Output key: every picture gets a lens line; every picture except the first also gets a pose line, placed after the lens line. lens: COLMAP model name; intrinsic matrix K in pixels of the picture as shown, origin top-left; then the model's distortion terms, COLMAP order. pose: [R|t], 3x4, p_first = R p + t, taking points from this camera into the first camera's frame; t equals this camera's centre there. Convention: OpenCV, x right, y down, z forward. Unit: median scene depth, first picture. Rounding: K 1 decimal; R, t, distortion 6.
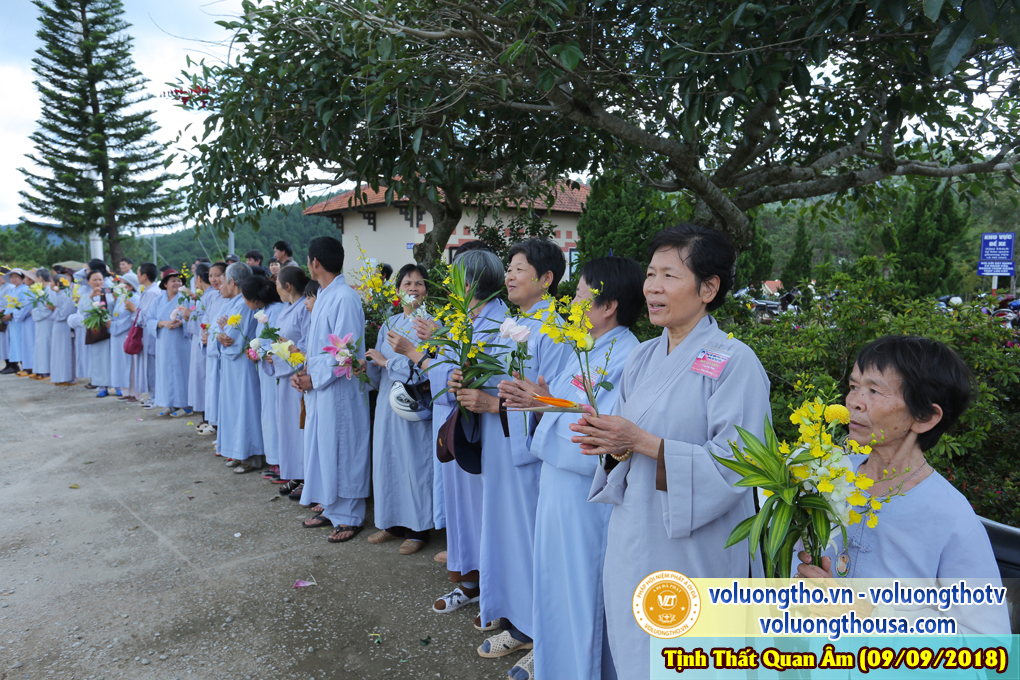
lens RADIAL K [[766.3, 0, 506.9], [0, 766.3, 344.0], [0, 0, 1]] dist [0.005088, 0.008347]
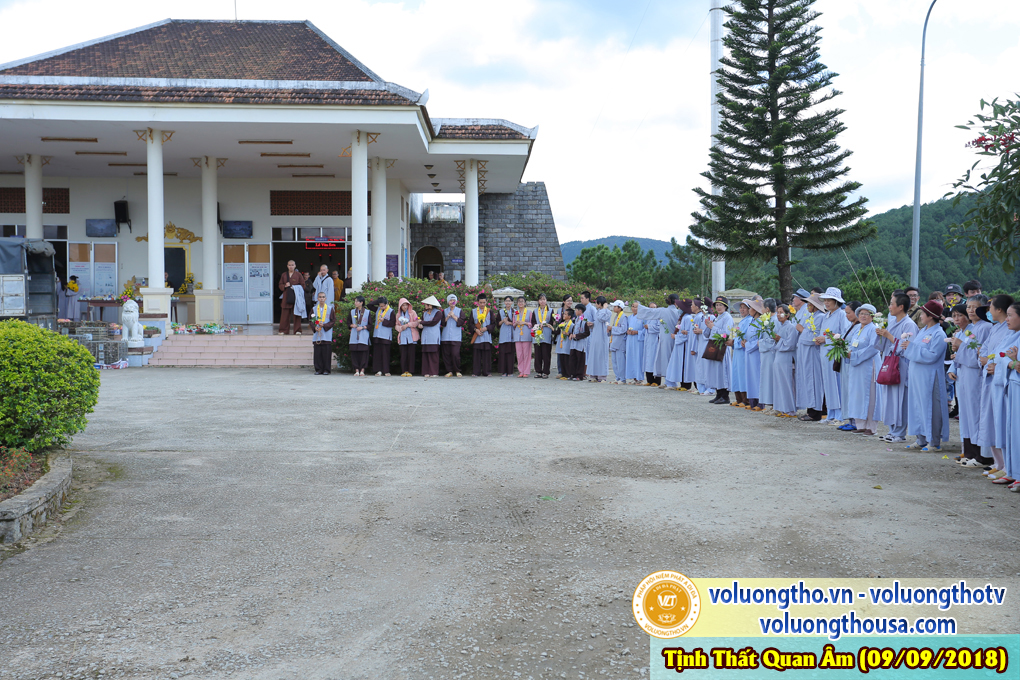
lens RADIAL K [[1132.5, 0, 506.7], [0, 1132.5, 332.7], [0, 0, 1]] dist [0.080618, 0.000000]
pose [[0.799576, 0.022346, -0.600149, 0.005880], [-0.061395, 0.997114, -0.044669, 0.017582], [0.597419, 0.072562, 0.798640, -0.202617]]
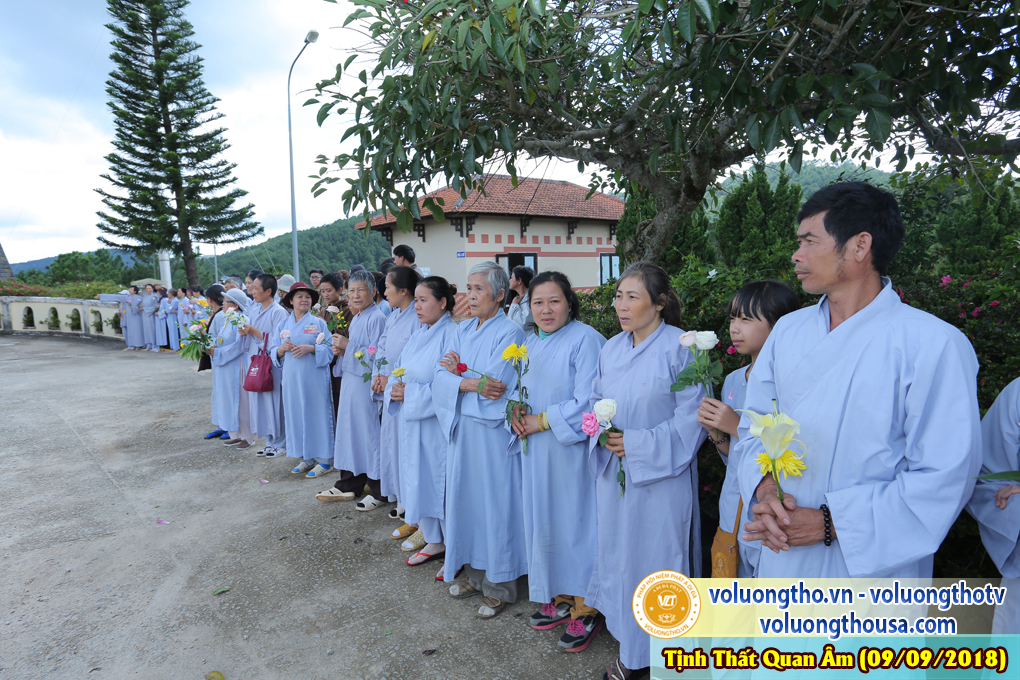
lens RADIAL K [[639.4, 0, 509.5], [0, 639.4, 343.4], [0, 0, 1]] dist [-0.023326, 0.003384]
pose [[0.999499, -0.030729, 0.007609, -0.096046], [0.030659, 0.999488, 0.009187, -0.014469], [-0.007887, -0.008949, 0.999929, 0.150494]]
